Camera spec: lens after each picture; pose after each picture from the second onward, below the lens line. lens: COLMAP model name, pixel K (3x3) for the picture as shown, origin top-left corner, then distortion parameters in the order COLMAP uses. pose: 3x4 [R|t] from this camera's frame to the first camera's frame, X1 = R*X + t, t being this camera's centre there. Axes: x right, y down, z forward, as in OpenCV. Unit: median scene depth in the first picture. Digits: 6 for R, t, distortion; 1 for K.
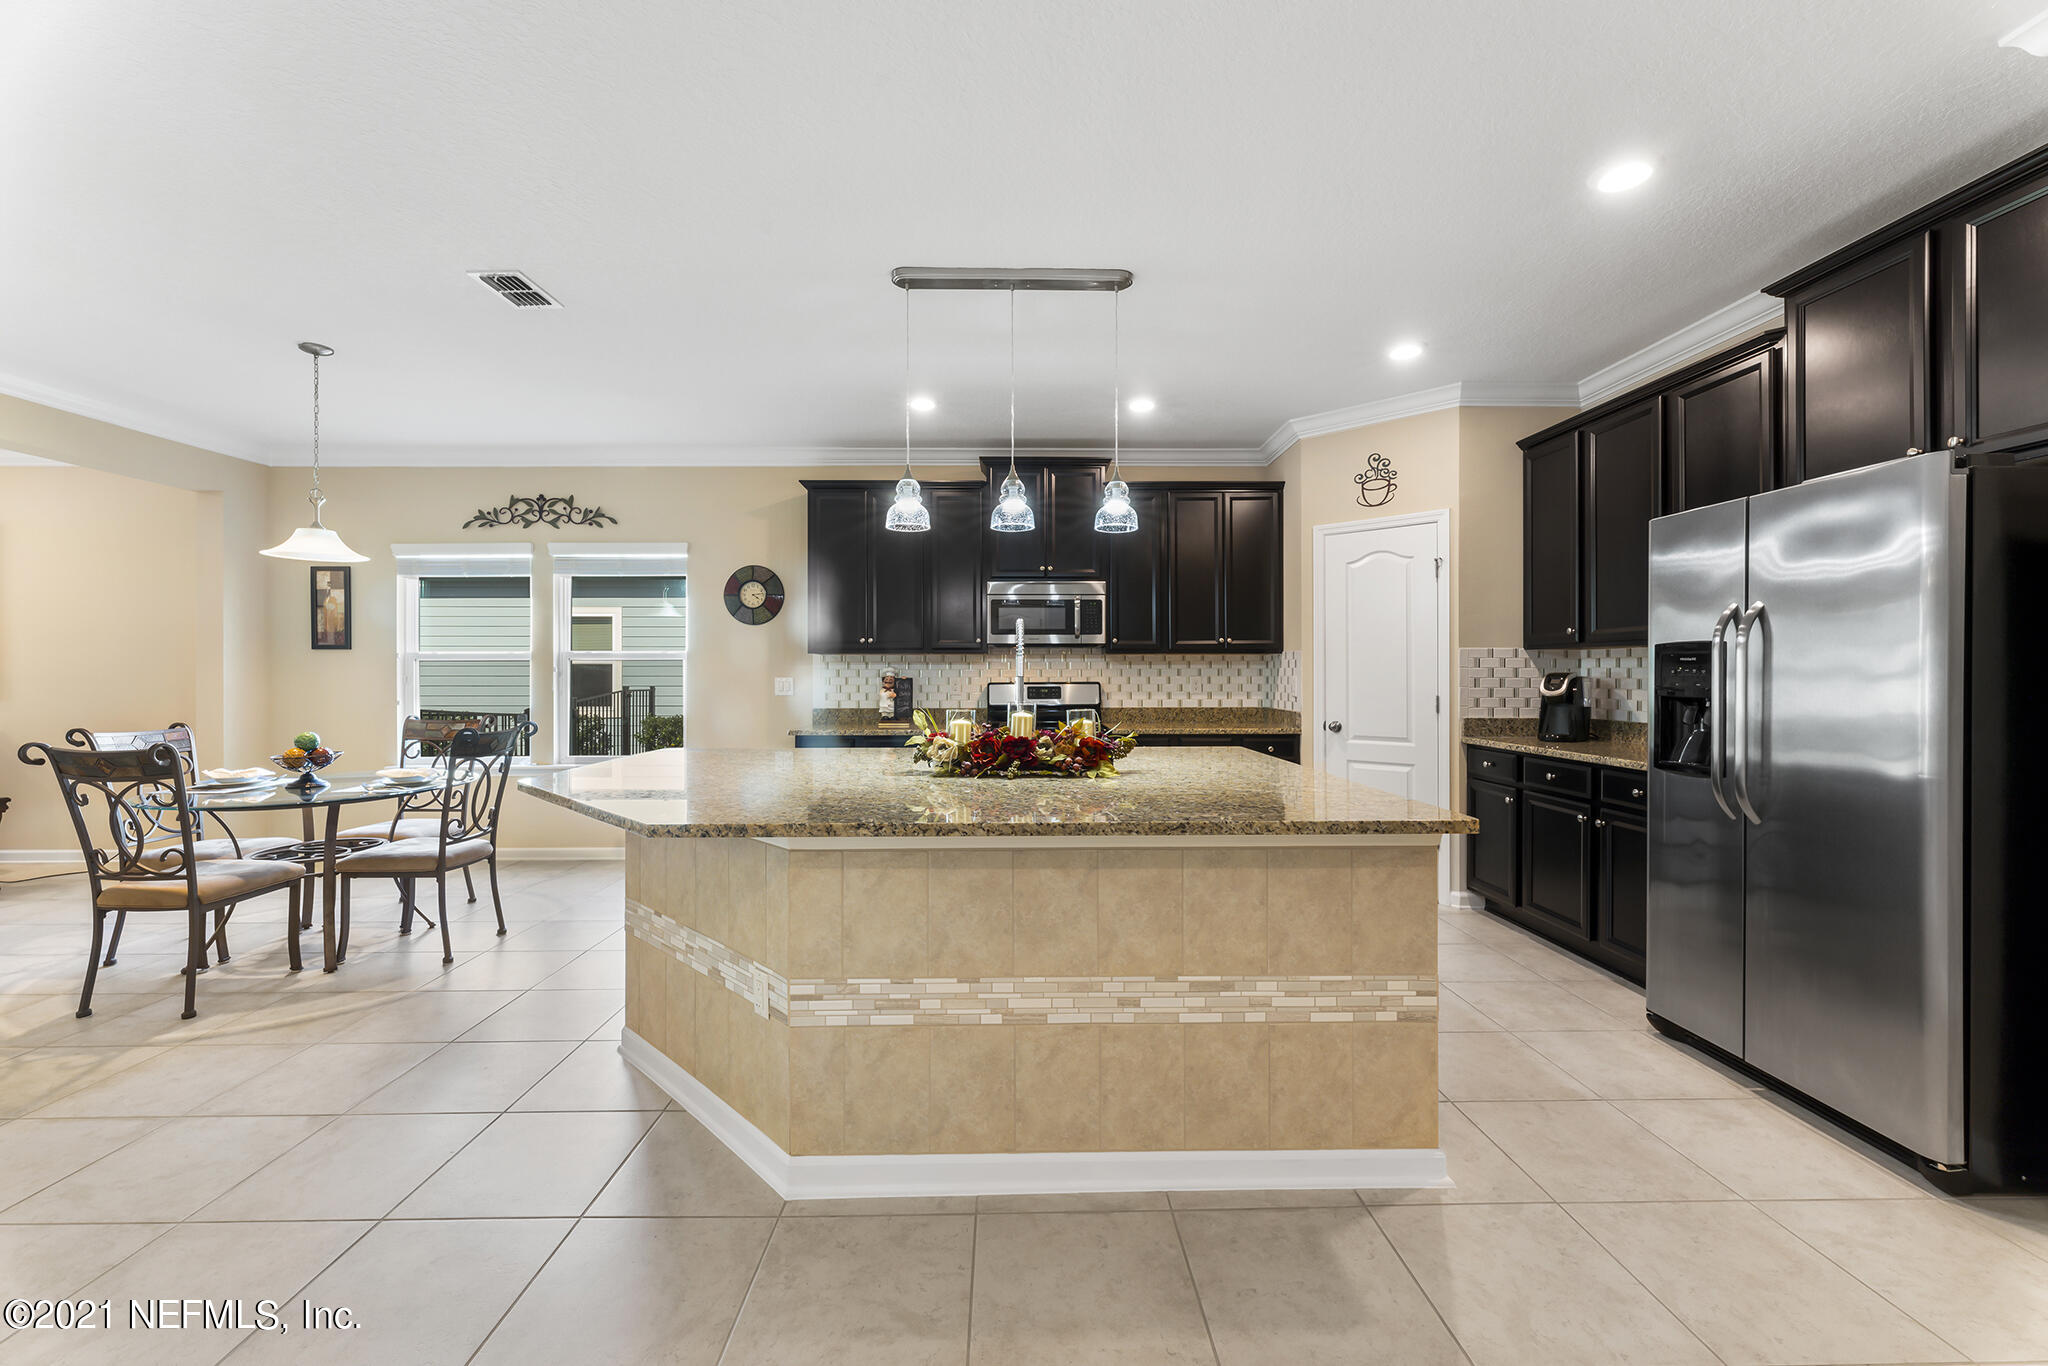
lens RADIAL K [[817.2, 0, 1027.0], [0, 817.2, 676.1], [0, 0, 1]] dist [0.000369, -0.000078]
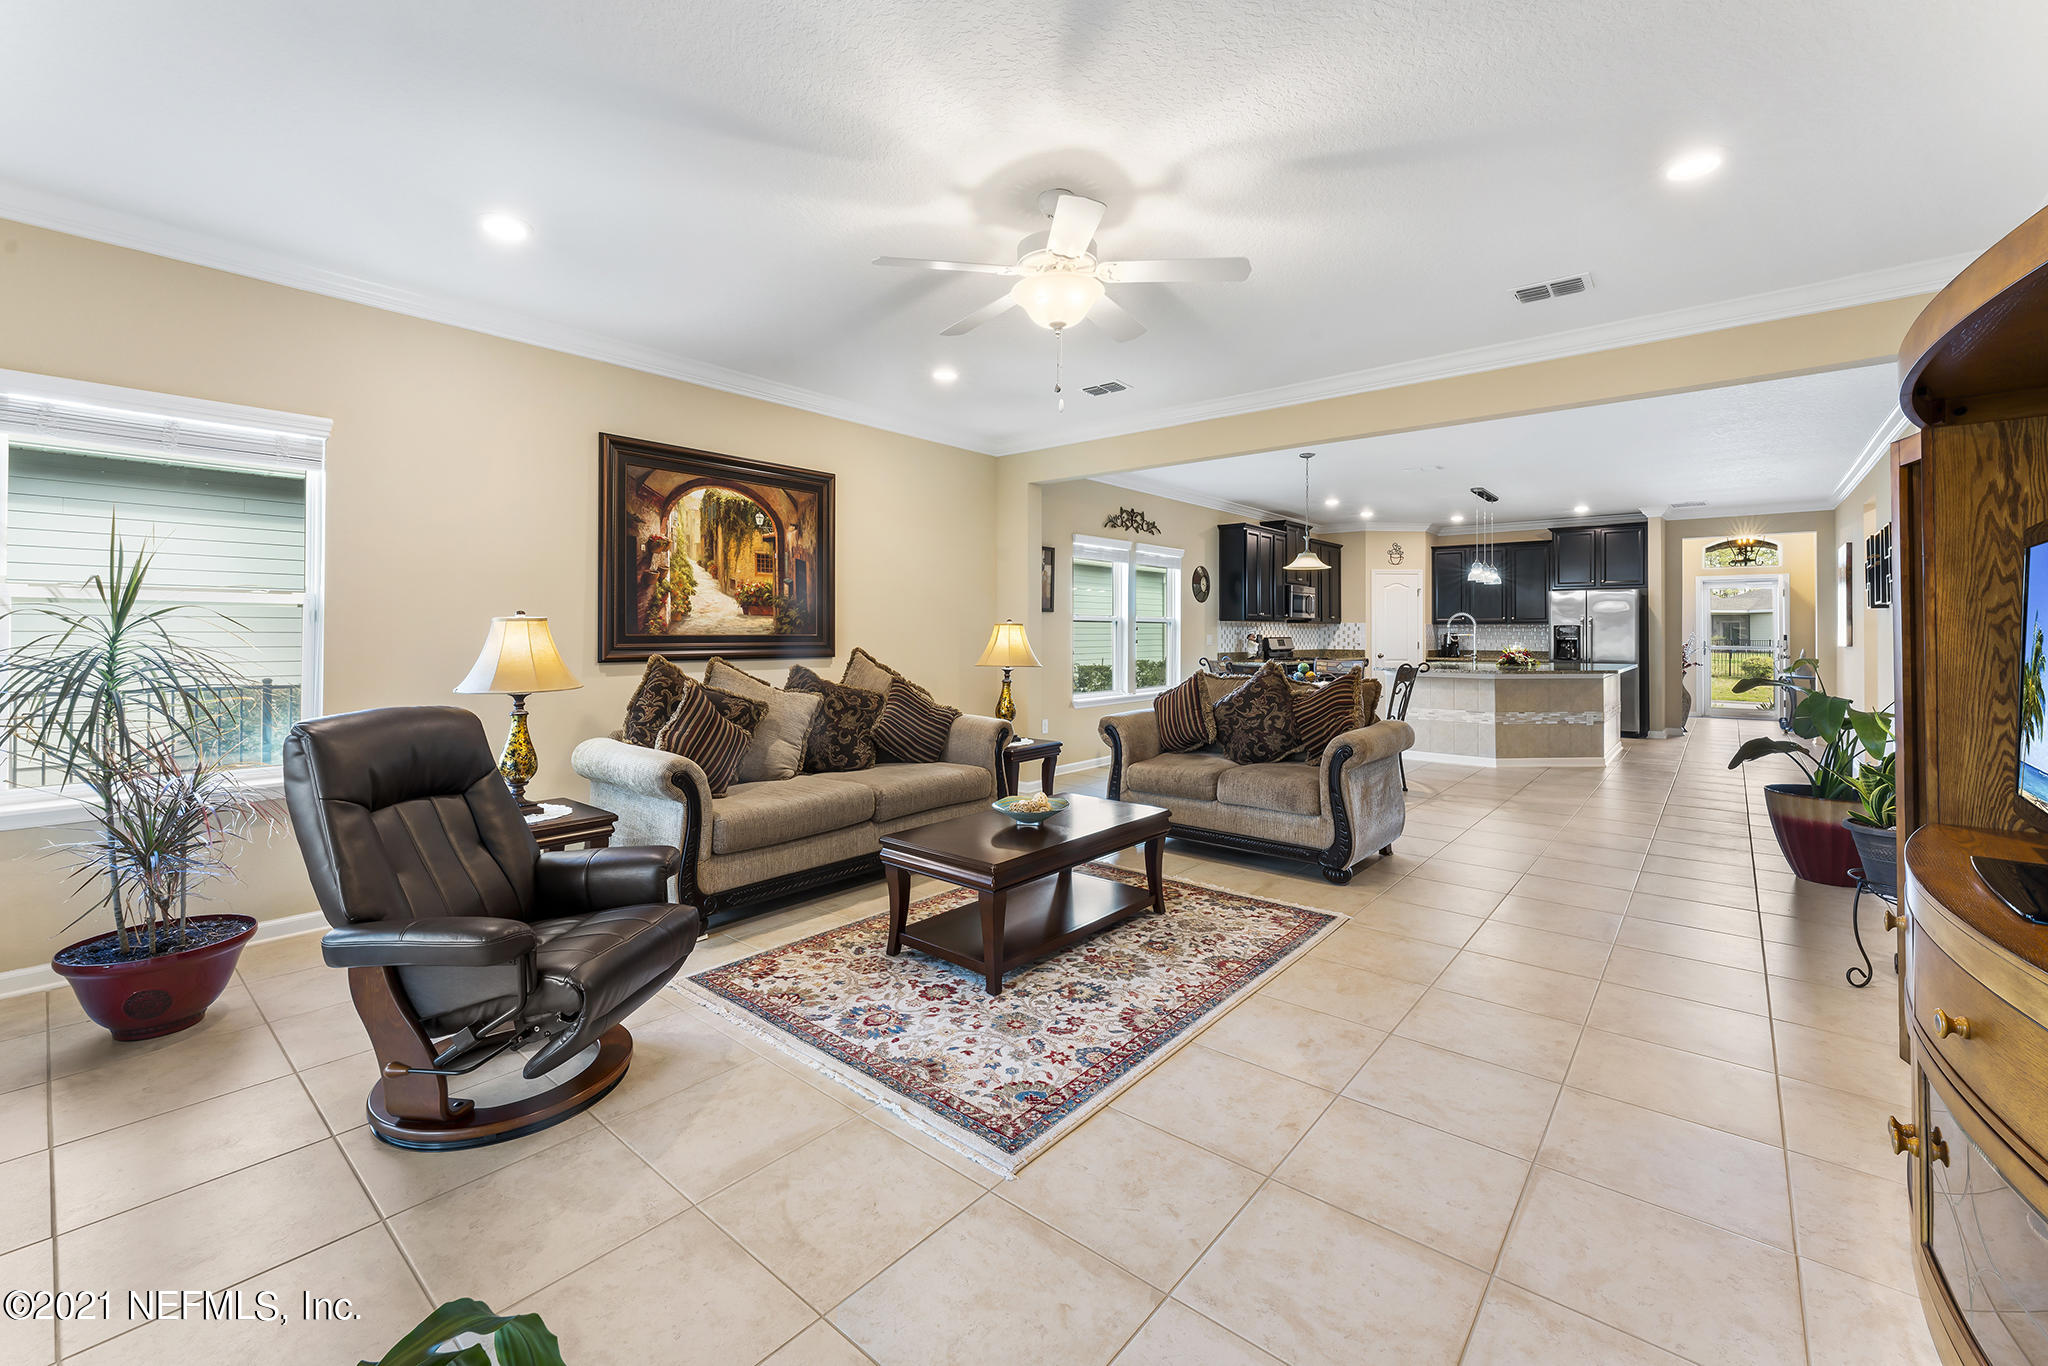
lens RADIAL K [[833.3, 0, 1017.9], [0, 833.3, 630.6], [0, 0, 1]] dist [0.000563, -0.000057]
pose [[0.660225, 0.005075, 0.751051, -1.937392], [0.000729, 0.999972, -0.007397, 0.006063], [-0.751068, 0.005431, 0.660203, 0.181909]]
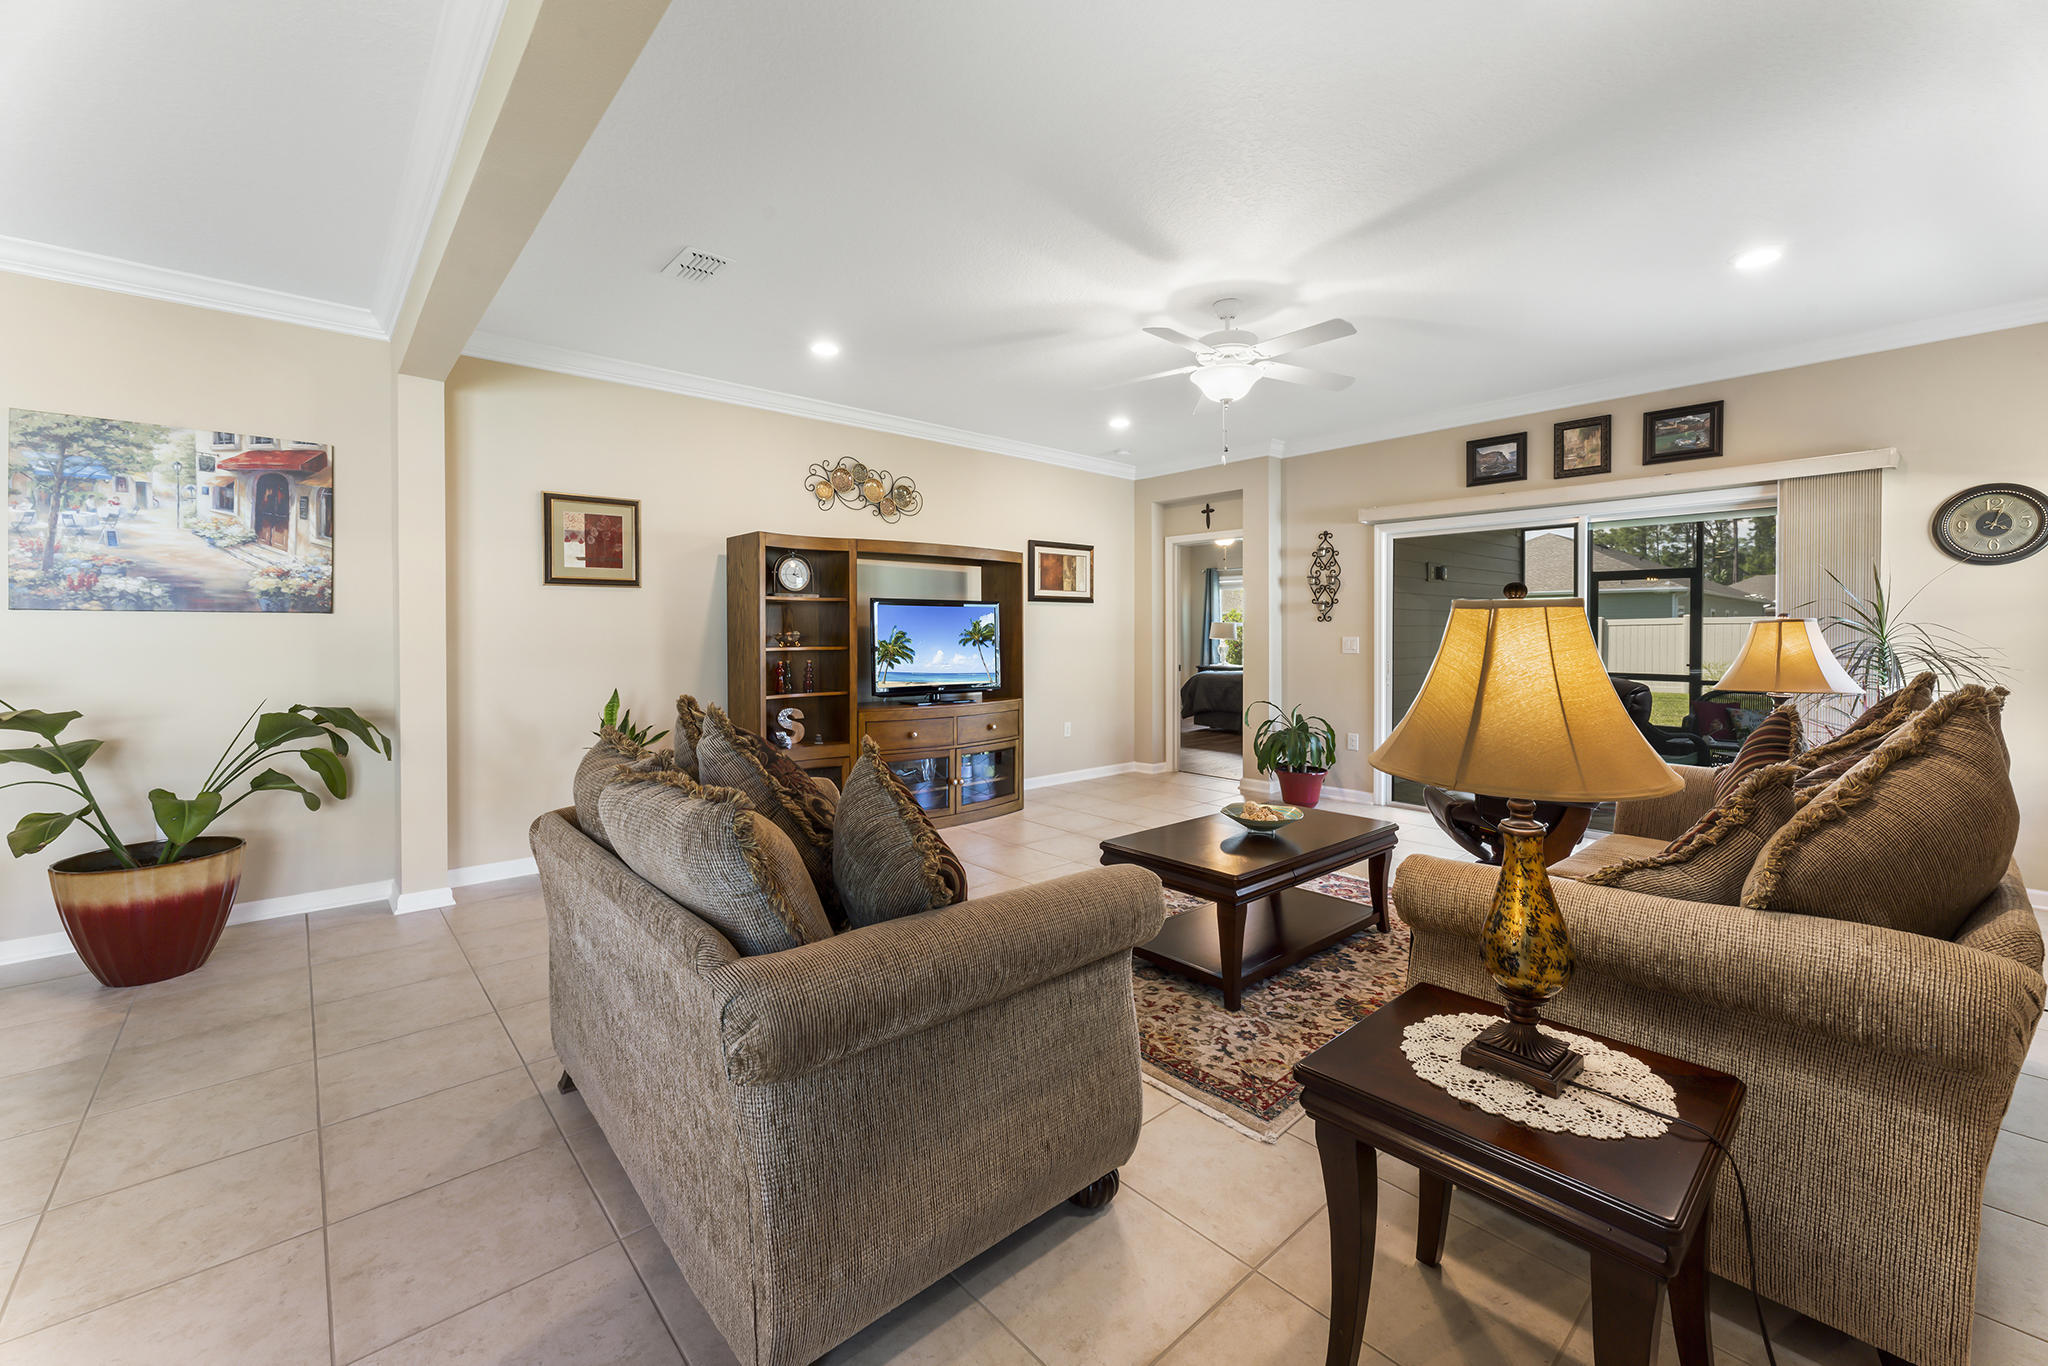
lens RADIAL K [[823.6, 0, 1000.0], [0, 823.6, 640.6], [0, 0, 1]] dist [0.001719, -0.000103]
pose [[-0.766029, 0.008327, -0.642752, -0.887572], [-0.000698, 0.999905, 0.013786, -0.001349], [0.642806, 0.011009, -0.765950, 0.954617]]
